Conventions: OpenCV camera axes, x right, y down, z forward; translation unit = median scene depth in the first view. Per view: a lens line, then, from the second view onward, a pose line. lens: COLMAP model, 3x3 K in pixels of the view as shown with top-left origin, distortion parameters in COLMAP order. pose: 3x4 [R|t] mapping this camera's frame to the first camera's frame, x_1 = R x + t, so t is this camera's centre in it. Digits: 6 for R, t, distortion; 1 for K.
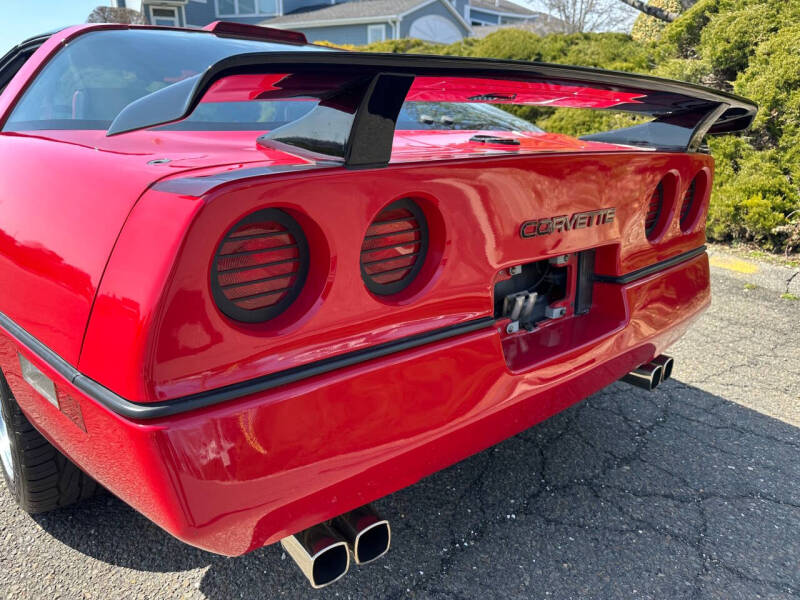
lens RADIAL K [[558.0, 0, 400.7], [0, 558.0, 301.7], [0, 0, 1]] dist [0.008428, -0.010686]
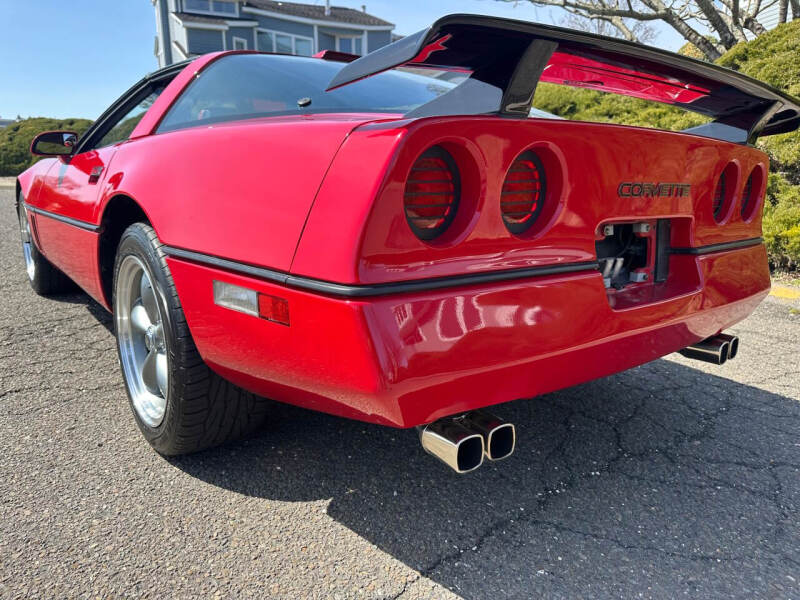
lens RADIAL K [[558.0, 0, 400.7], [0, 558.0, 301.7], [0, 0, 1]] dist [0.008428, -0.010686]
pose [[0.999000, 0.005883, -0.044320, -0.127986], [-0.010109, 0.995353, -0.095758, 0.151255], [0.043551, 0.096111, 0.994417, -0.123581]]
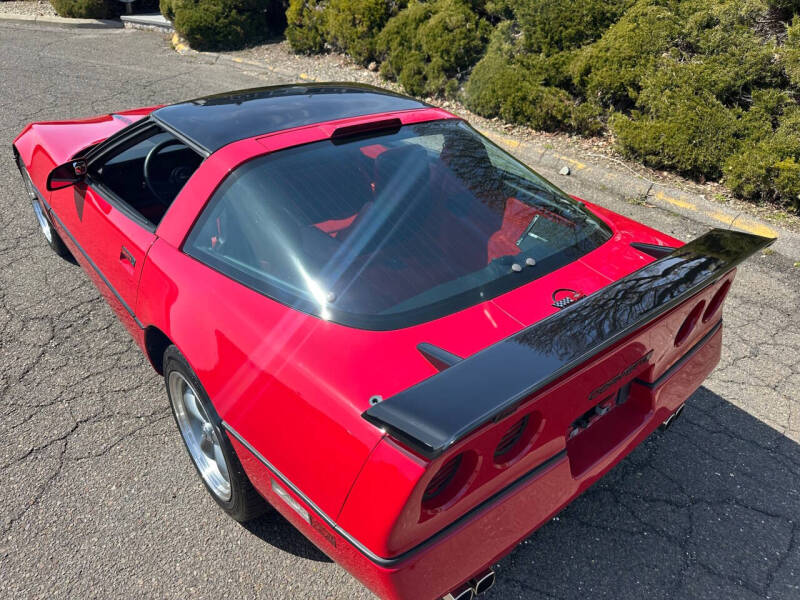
lens RADIAL K [[556.5, 0, 402.8], [0, 556.5, 297.8], [0, 0, 1]] dist [0.003791, -0.005833]
pose [[0.999612, 0.015764, -0.022960, -0.164518], [-0.009919, 0.971838, 0.235442, -0.478406], [0.026025, -0.235123, 0.971617, -0.257689]]
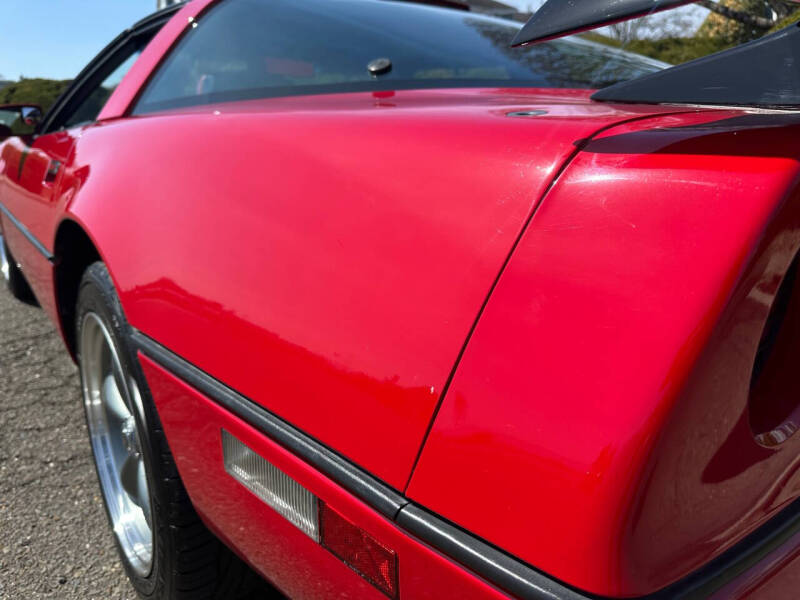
lens RADIAL K [[570.2, 0, 400.0], [0, 570.2, 300.0], [0, 0, 1]] dist [-0.008377, -0.006331]
pose [[0.997922, 0.012241, -0.063258, -0.267192], [-0.014627, 0.999194, -0.037389, -0.019385], [0.062749, 0.038237, 0.997297, 0.219962]]
